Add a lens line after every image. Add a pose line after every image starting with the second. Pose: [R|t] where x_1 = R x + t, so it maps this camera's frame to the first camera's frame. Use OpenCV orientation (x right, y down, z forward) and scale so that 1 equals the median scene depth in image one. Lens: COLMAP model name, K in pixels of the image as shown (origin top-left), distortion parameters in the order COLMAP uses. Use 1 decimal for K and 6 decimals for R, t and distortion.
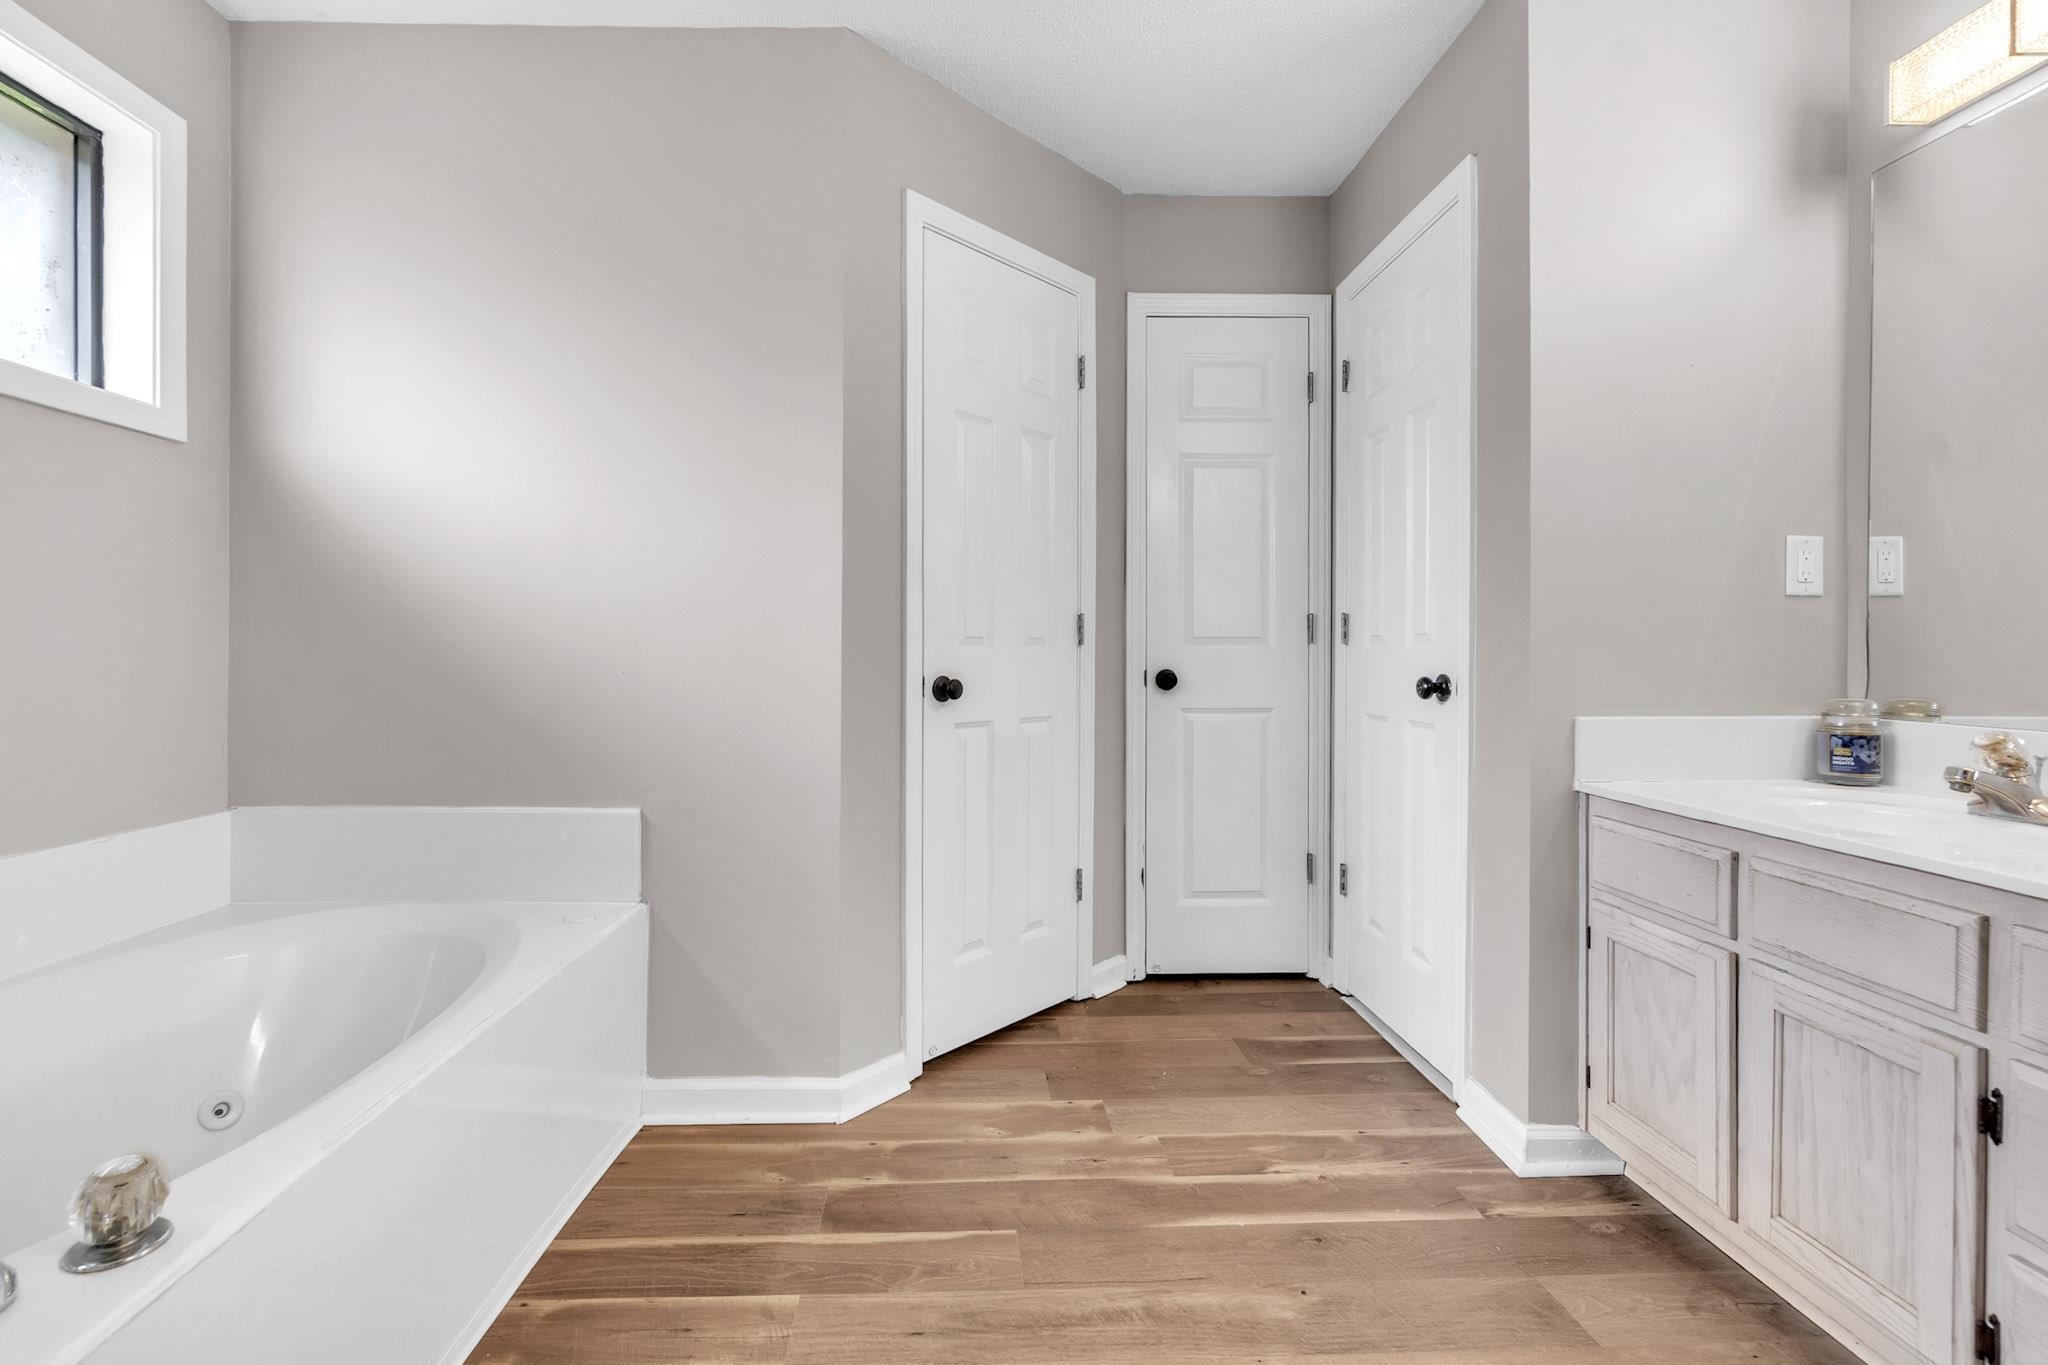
lens RADIAL K [[1010.1, 0, 1017.2], [0, 1010.1, 662.5], [0, 0, 1]] dist [0.005400, 0.001655]
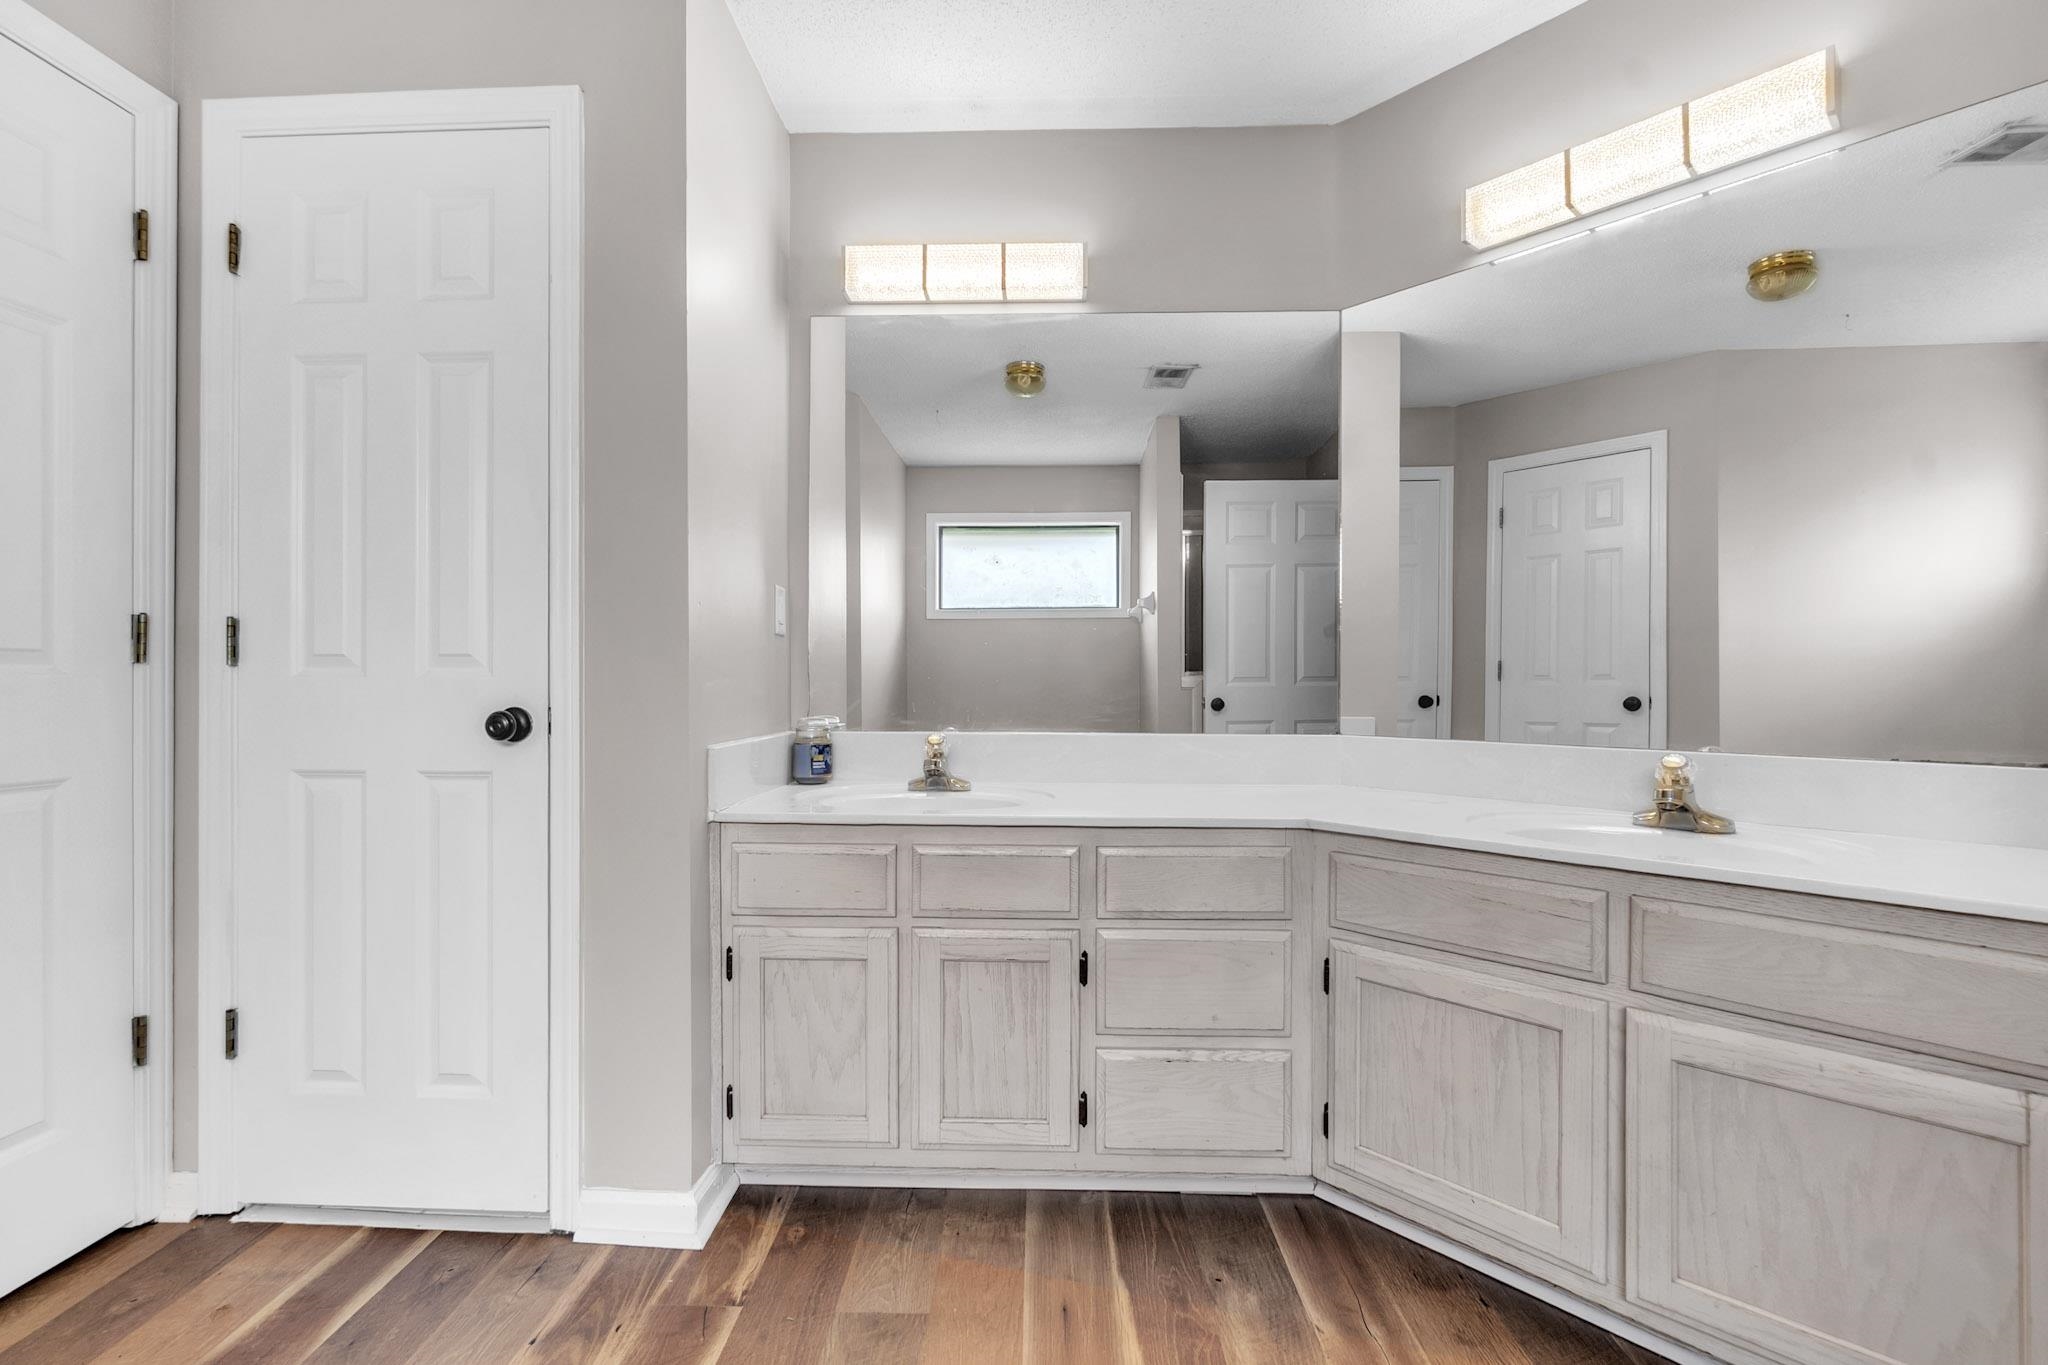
lens RADIAL K [[907.9, 0, 1017.8], [0, 907.9, 678.3], [0, 0, 1]] dist [-0.001021, -0.000099]
pose [[0.054051, 0.004166, 0.998529, -0.337086], [0.006831, 0.999966, -0.004542, -0.006683], [-0.998515, 0.007067, 0.054021, 0.709925]]
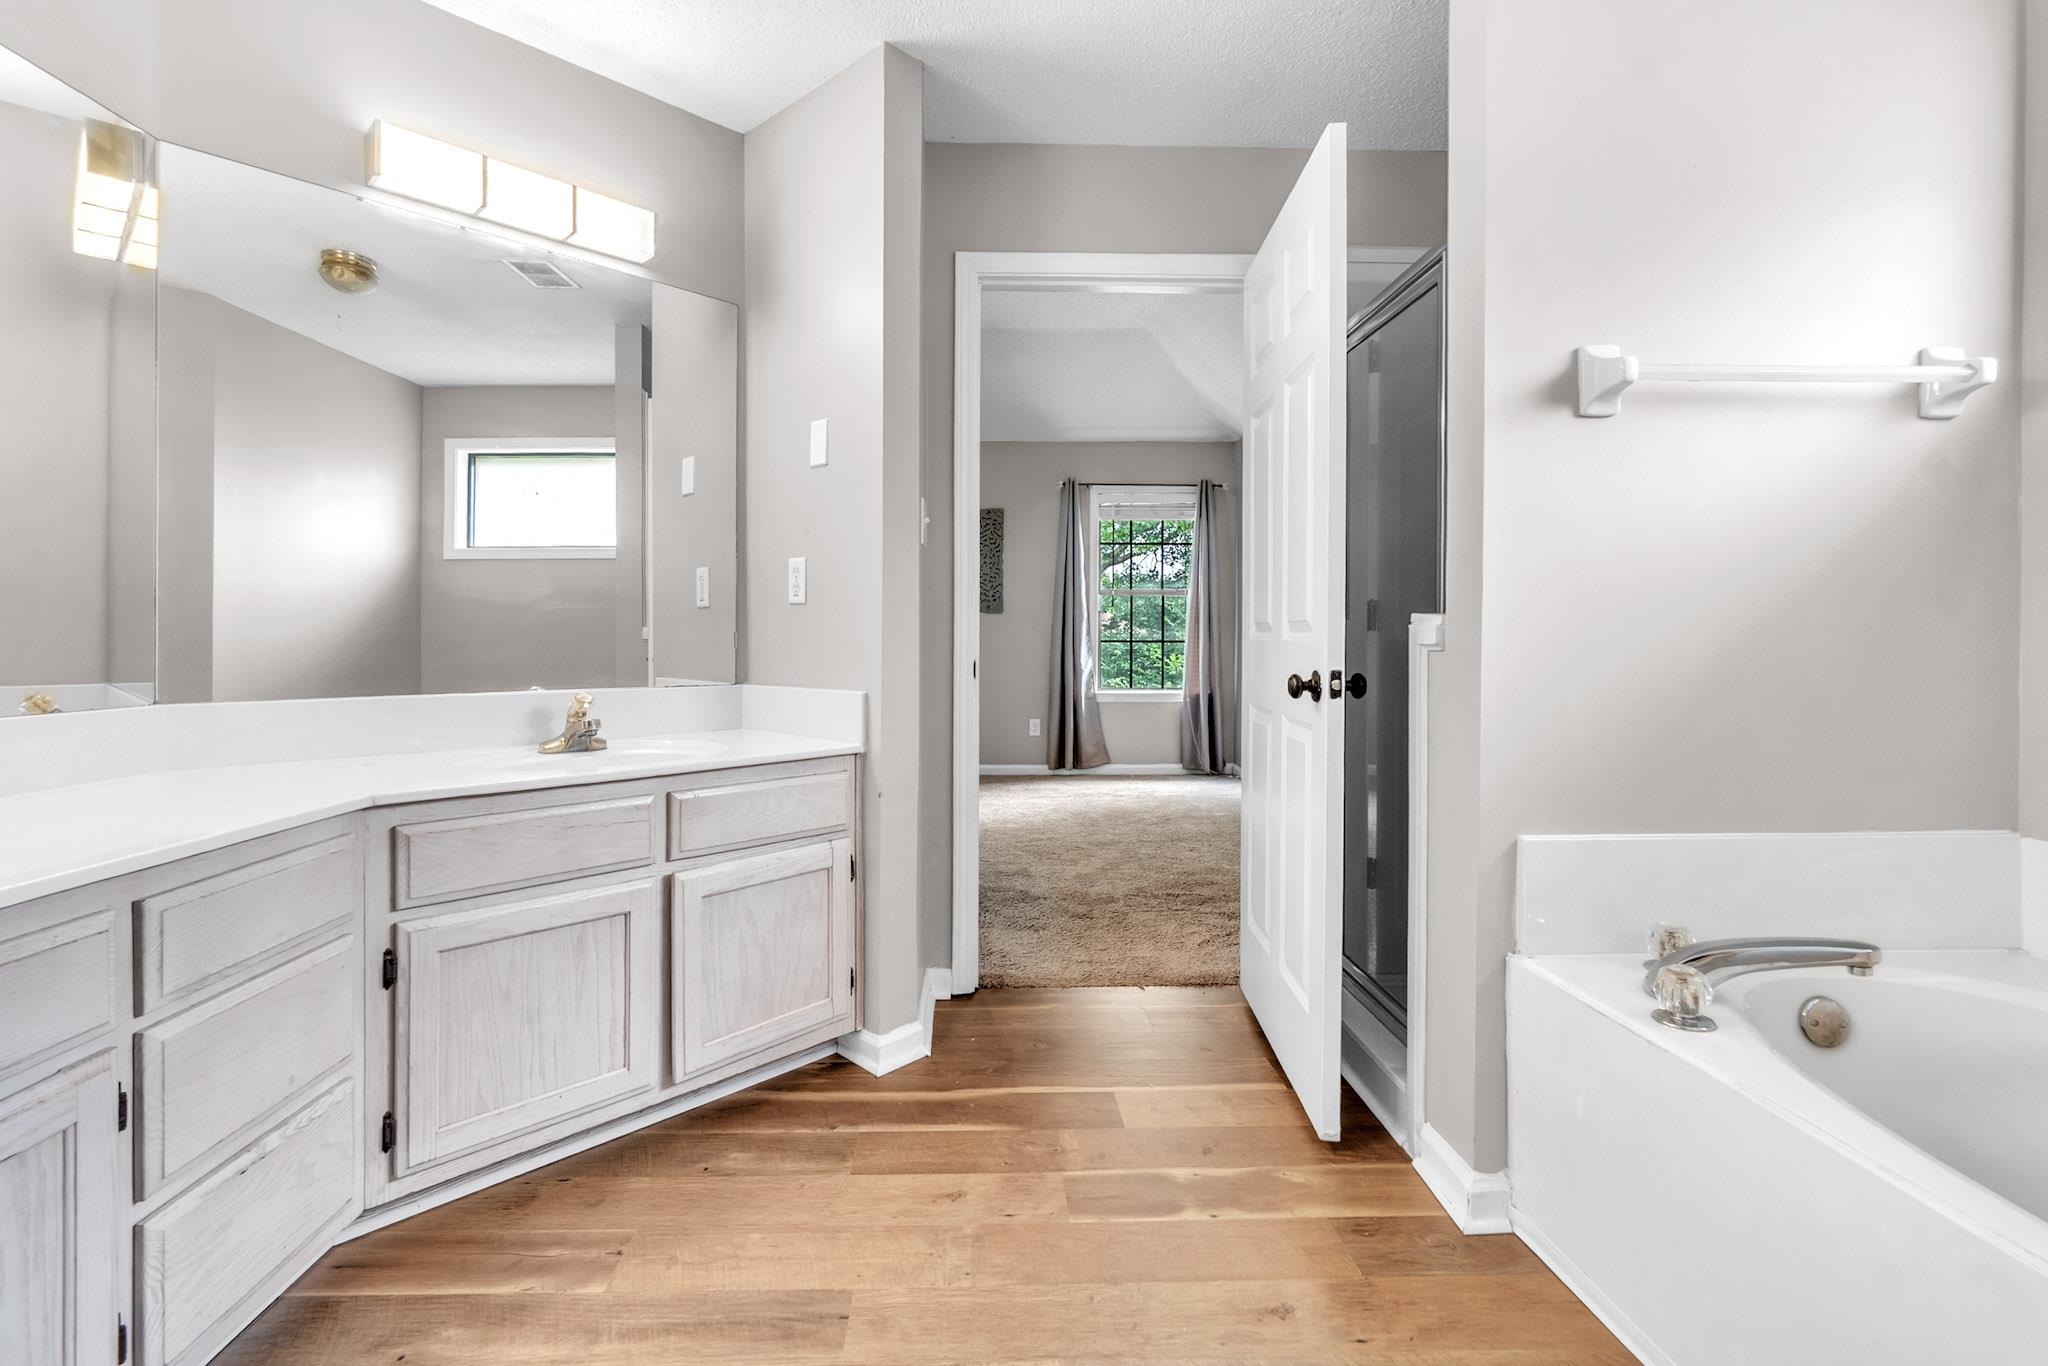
lens RADIAL K [[907.9, 0, 1005.6], [0, 907.9, 642.7], [0, 0, 1]] dist [-0.001021, -0.000099]
pose [[-0.999995, -0.001362, 0.002780, 0.068229], [-0.001326, 0.999916, 0.012923, -0.010974], [-0.002797, 0.012920, -0.999913, 1.290168]]
